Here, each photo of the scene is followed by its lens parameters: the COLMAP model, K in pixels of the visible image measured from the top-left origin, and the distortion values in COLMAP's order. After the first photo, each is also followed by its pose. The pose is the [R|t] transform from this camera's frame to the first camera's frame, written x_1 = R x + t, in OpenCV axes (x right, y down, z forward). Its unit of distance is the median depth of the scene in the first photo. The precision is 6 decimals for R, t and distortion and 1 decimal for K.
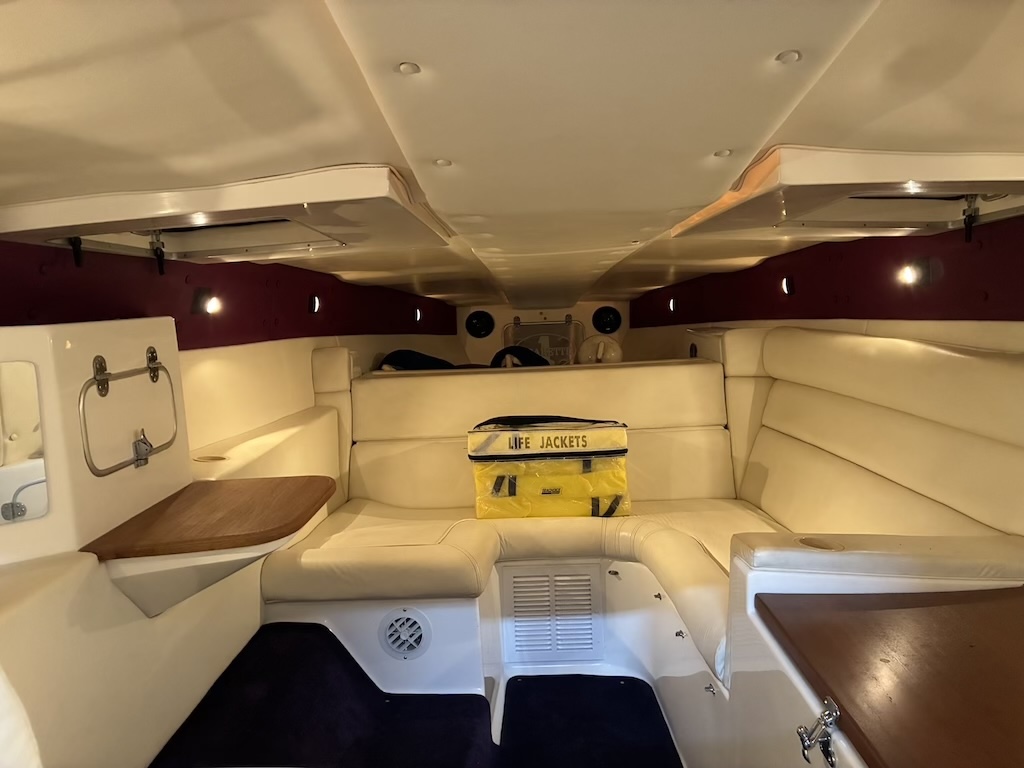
lens RADIAL K [[775.3, 0, 508.1], [0, 775.3, 368.7], [0, 0, 1]] dist [0.044853, -0.056498]
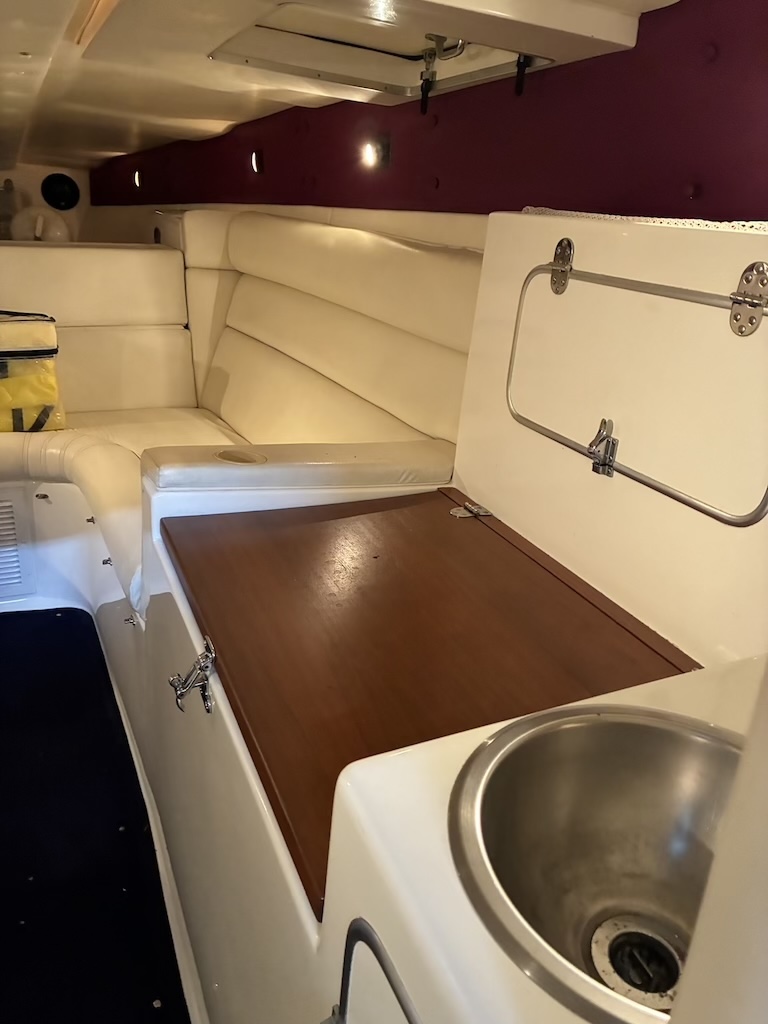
lens RADIAL K [[775.9, 0, 384.0], [0, 775.9, 512.0], [0, 0, 1]] dist [0.049276, -0.057486]
pose [[0.899226, -0.073097, 0.431335, 0.101087], [-0.056405, 0.958342, 0.279999, 0.018791], [-0.433833, -0.276112, 0.857643, 0.101970]]
